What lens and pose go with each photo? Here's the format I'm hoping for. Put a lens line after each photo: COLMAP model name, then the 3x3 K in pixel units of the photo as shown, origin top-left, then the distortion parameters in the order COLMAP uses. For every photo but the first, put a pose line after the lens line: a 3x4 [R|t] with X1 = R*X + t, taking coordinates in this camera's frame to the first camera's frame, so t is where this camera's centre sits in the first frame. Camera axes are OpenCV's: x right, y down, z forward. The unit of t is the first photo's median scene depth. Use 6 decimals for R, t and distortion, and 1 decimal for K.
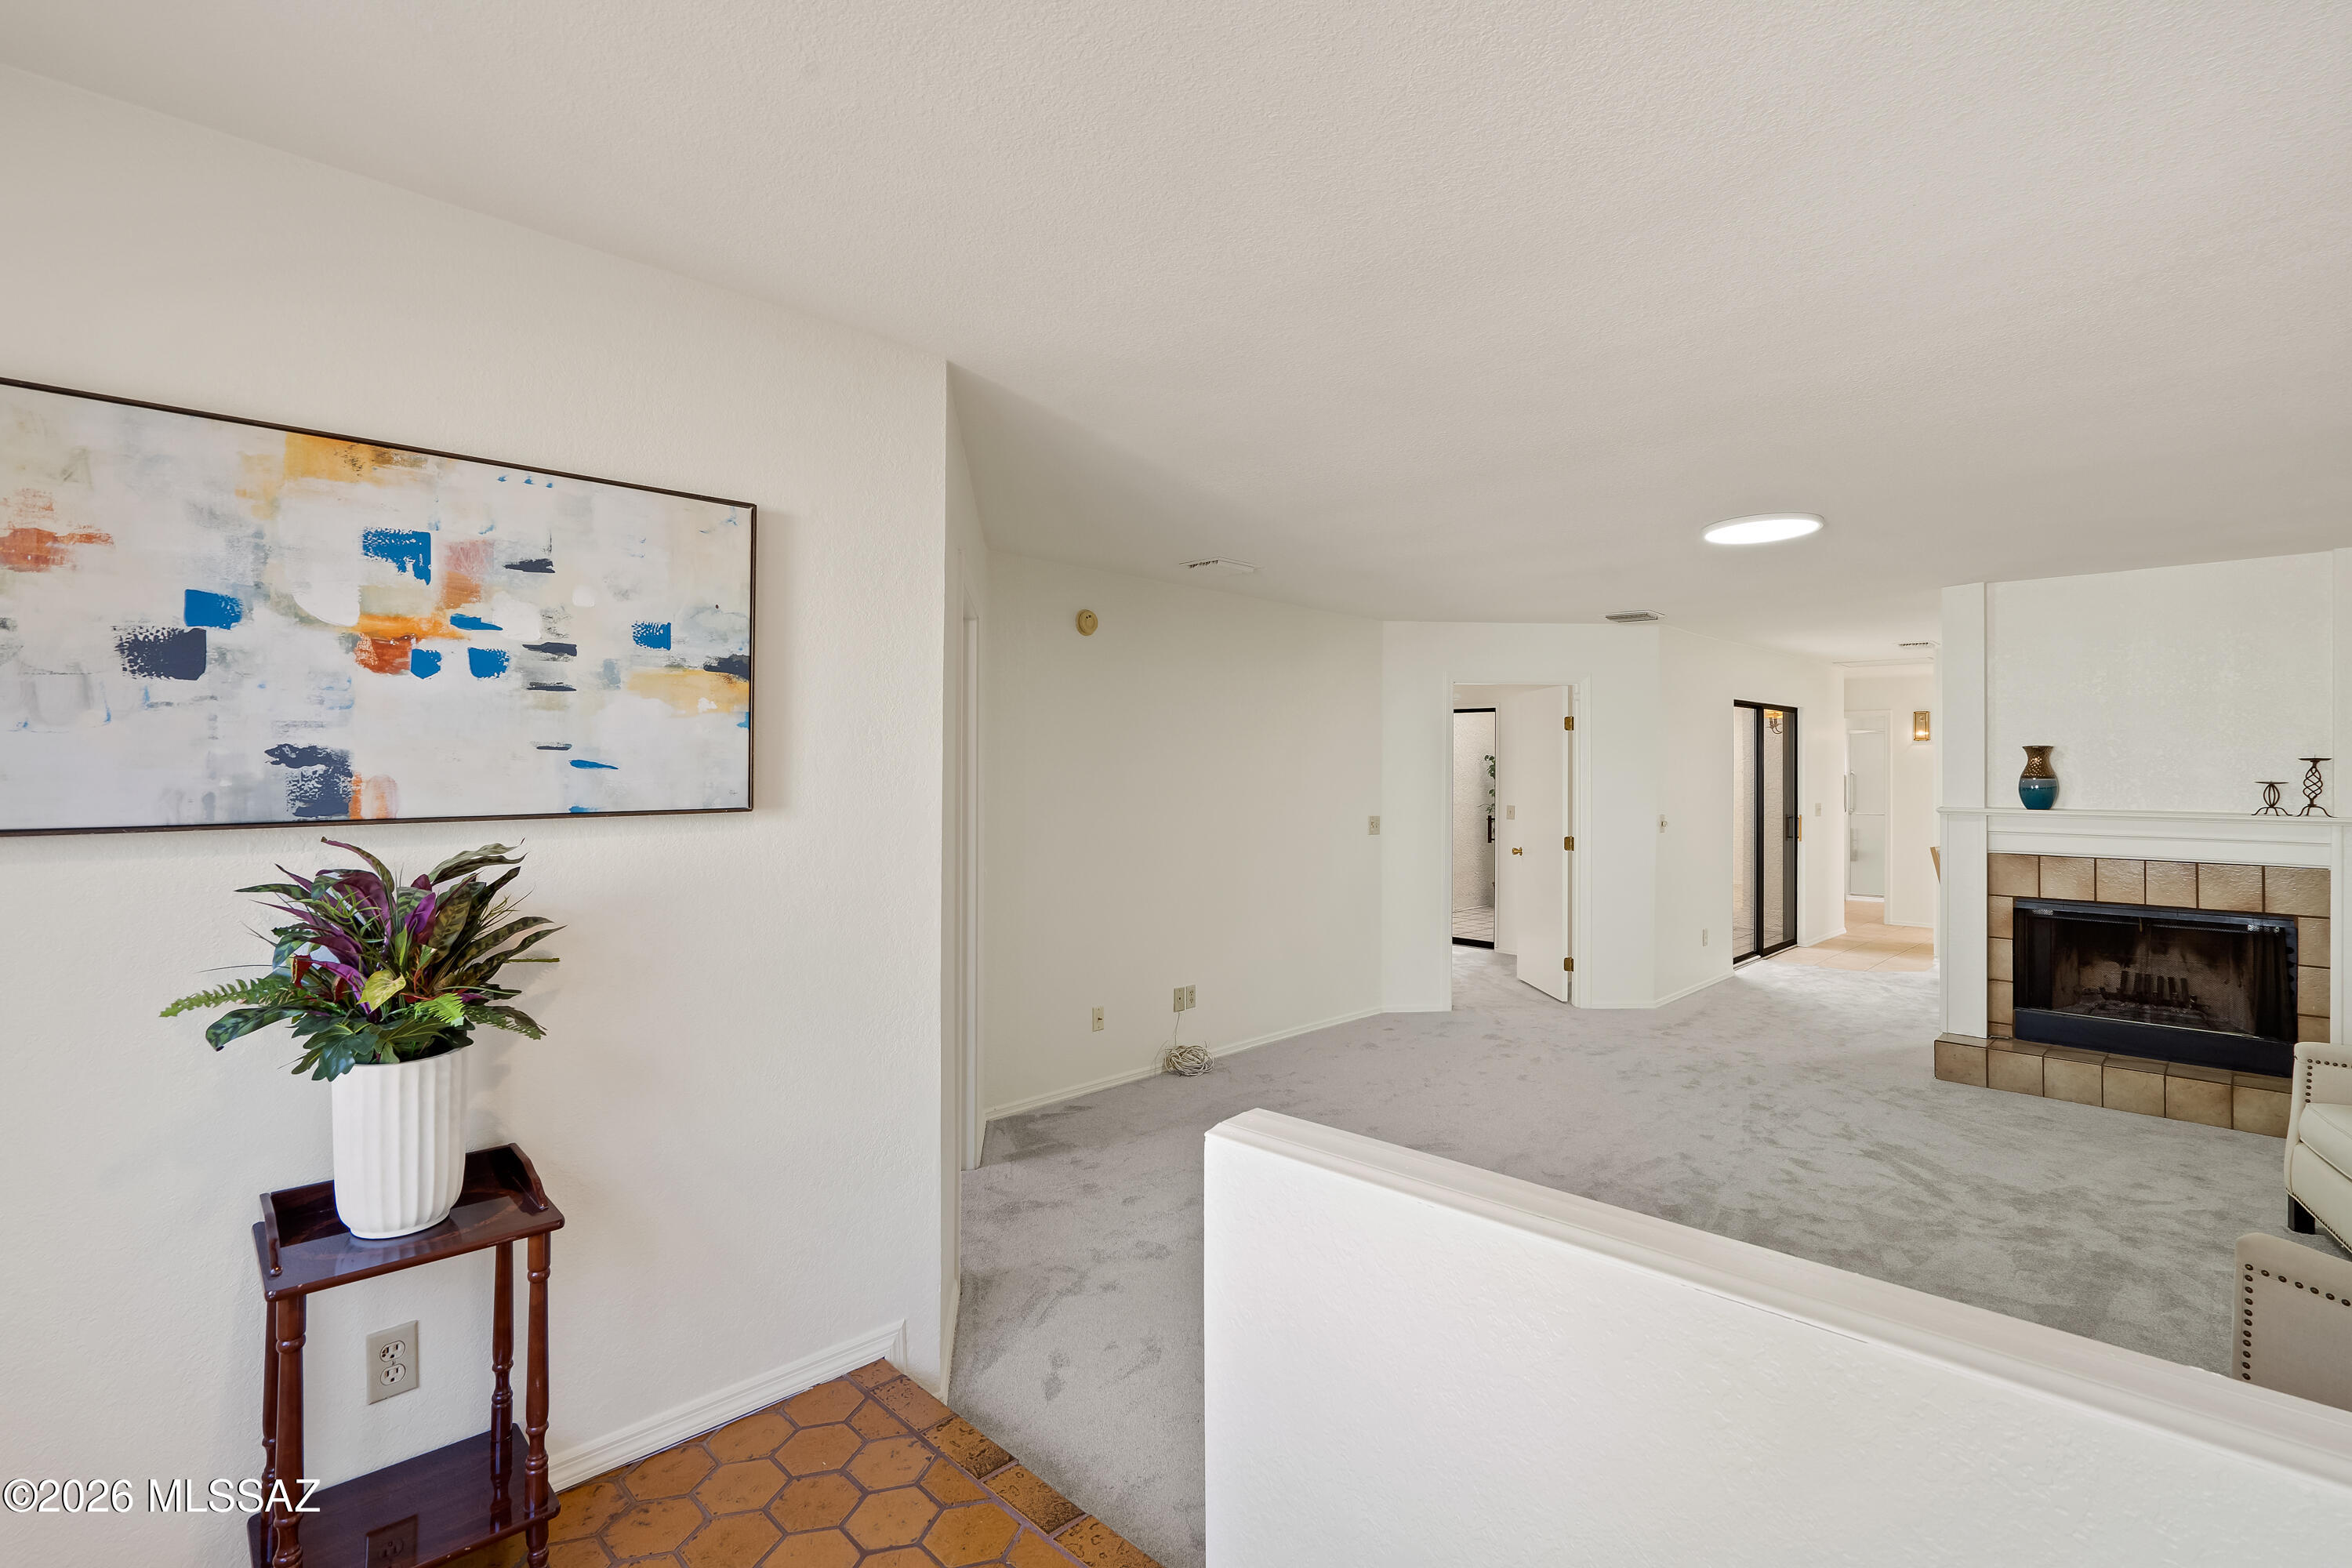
lens RADIAL K [[1071.9, 0, 1166.3], [0, 1071.9, 773.1], [0, 0, 1]] dist [-0.001553, -0.000289]
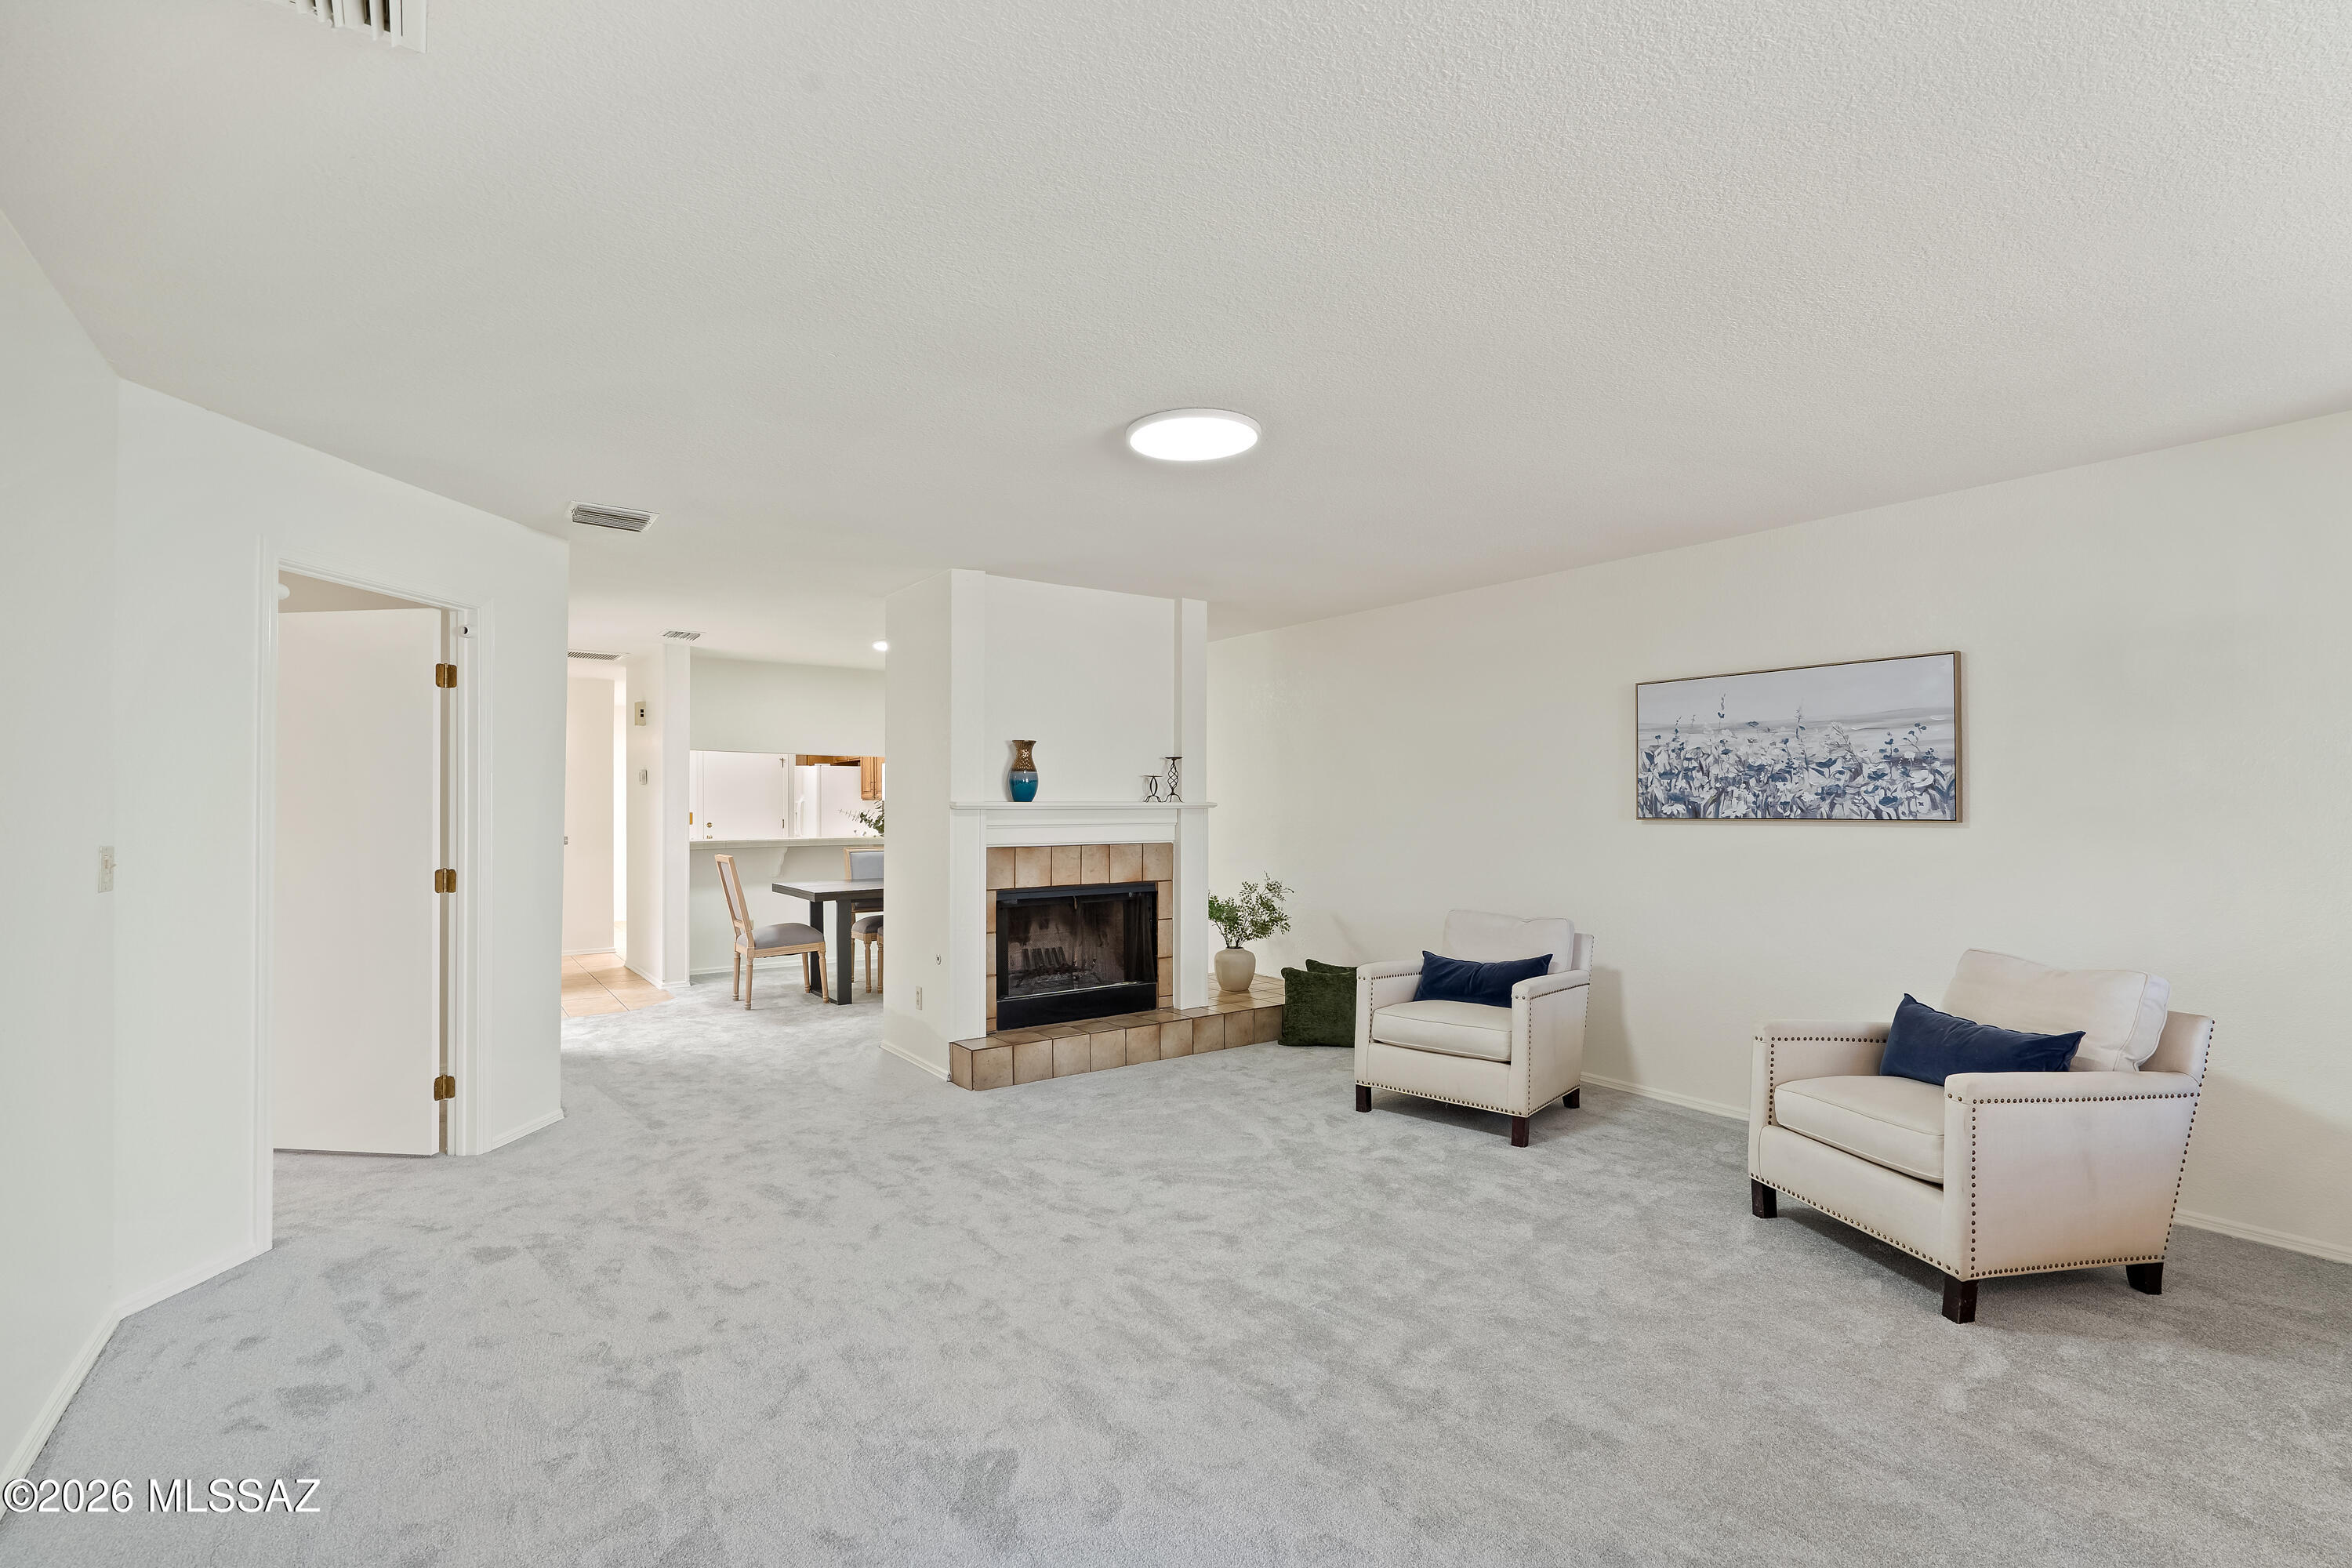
lens RADIAL K [[1071.9, 0, 1177.6], [0, 1071.9, 809.2], [0, 0, 1]] dist [-0.001553, -0.000289]
pose [[0.168223, -0.010922, 0.985688, -0.196075], [0.007148, 0.999926, 0.009860, 0.035424], [-0.985723, 0.005387, 0.168288, 0.762062]]
